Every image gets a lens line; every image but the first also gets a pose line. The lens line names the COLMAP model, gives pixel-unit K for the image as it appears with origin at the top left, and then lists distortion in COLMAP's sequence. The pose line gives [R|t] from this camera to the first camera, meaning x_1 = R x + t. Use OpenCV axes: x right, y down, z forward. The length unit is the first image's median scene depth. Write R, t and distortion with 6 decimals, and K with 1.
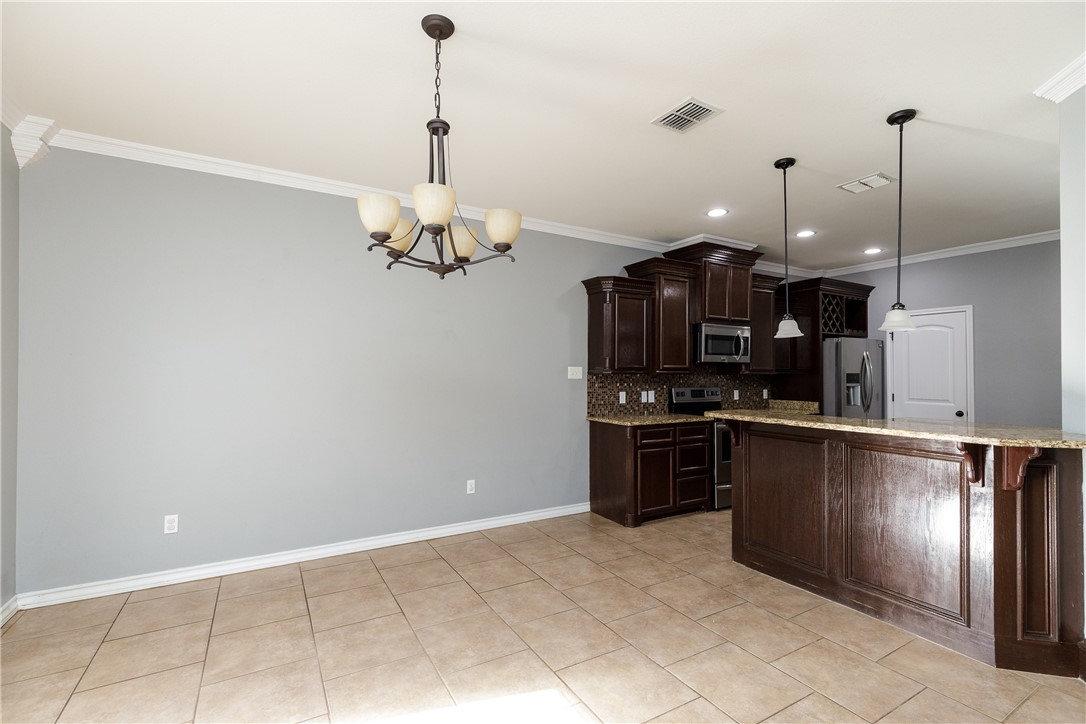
lens RADIAL K [[491.6, 0, 542.4], [0, 491.6, 366.5], [0, 0, 1]] dist [0.001523, 0.000257]
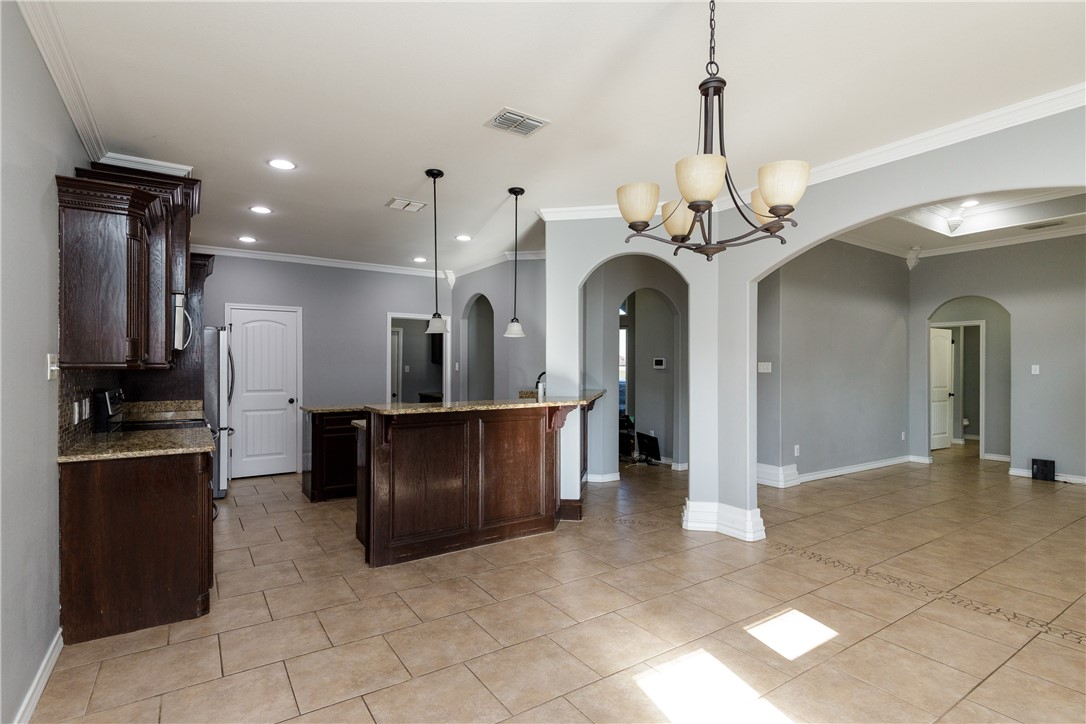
lens RADIAL K [[531.2, 0, 543.0], [0, 531.2, 362.0], [0, 0, 1]] dist [0.002288, -0.000077]
pose [[-0.062431, 0.002308, 0.998047, -0.524516], [-0.010988, 0.999935, -0.003000, 0.004188], [-0.997989, -0.011154, -0.062401, 0.619601]]
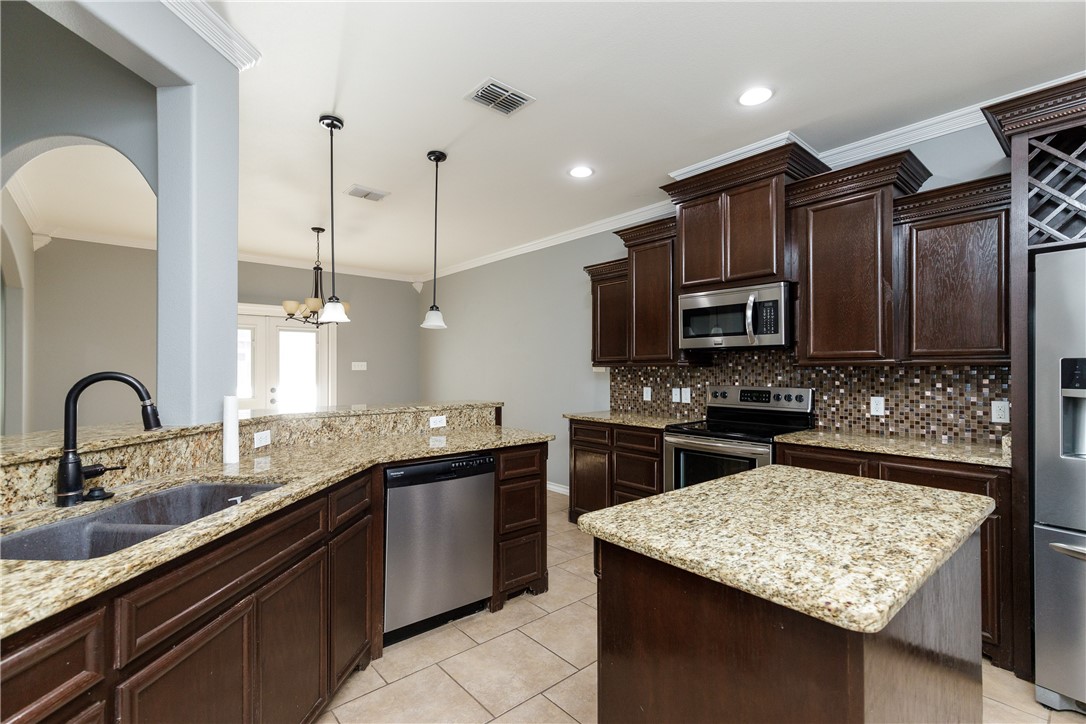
lens RADIAL K [[491.6, 0, 542.4], [0, 491.6, 366.5], [0, 0, 1]] dist [0.001523, 0.000257]
pose [[0.219399, -0.007548, -0.975606, 1.128156], [0.009934, 0.999936, -0.005502, 0.021664], [0.975585, -0.008484, 0.219459, 0.744002]]
